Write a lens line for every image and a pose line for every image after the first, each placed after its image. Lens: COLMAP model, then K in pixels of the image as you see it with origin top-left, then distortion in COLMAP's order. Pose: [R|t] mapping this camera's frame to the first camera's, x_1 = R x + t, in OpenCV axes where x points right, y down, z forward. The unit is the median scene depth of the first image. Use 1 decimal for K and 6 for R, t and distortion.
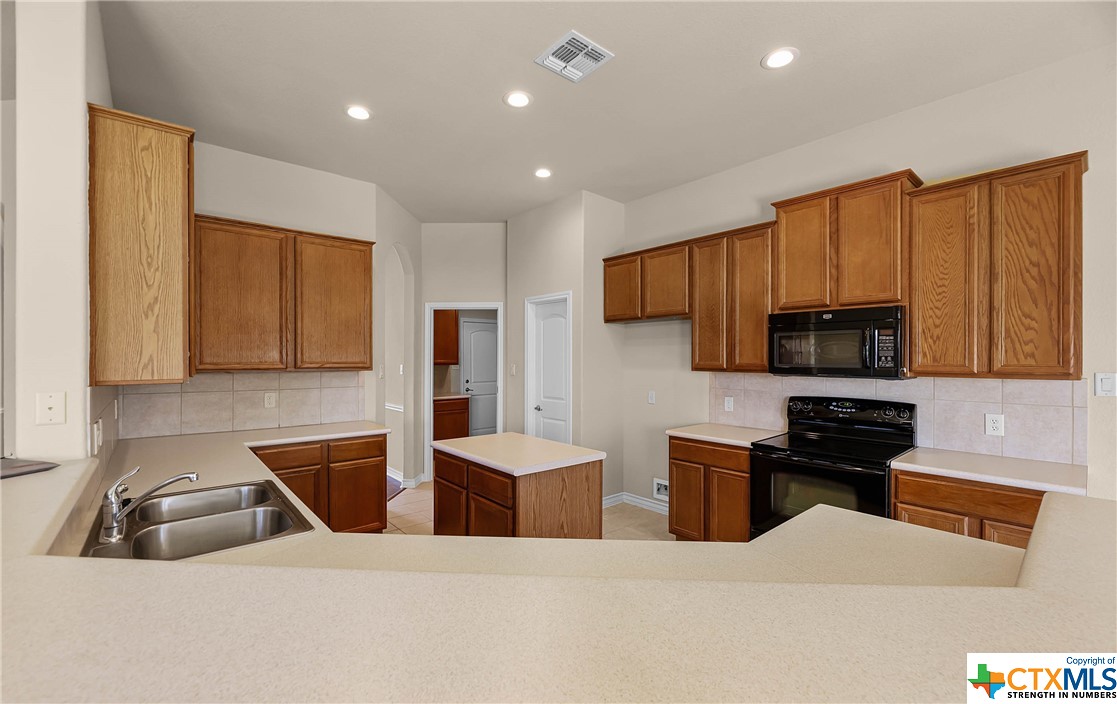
lens RADIAL K [[470.0, 0, 558.5], [0, 470.0, 352.0], [0, 0, 1]] dist [-0.000267, 0.000068]
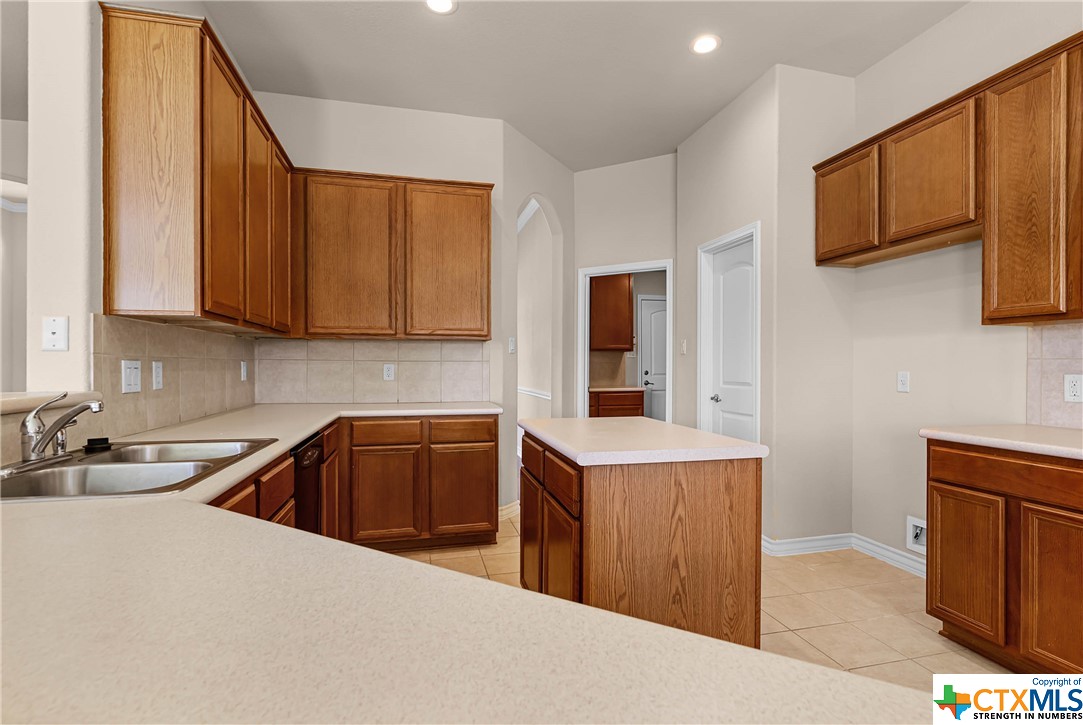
lens RADIAL K [[518.5, 0, 541.5], [0, 518.5, 362.5], [0, 0, 1]] dist [-0.001957, -0.000269]
pose [[0.891687, -0.001577, -0.452649, 0.104542], [0.004357, 0.999978, 0.005100, 0.082046], [0.452631, -0.006519, 0.891674, 0.246828]]
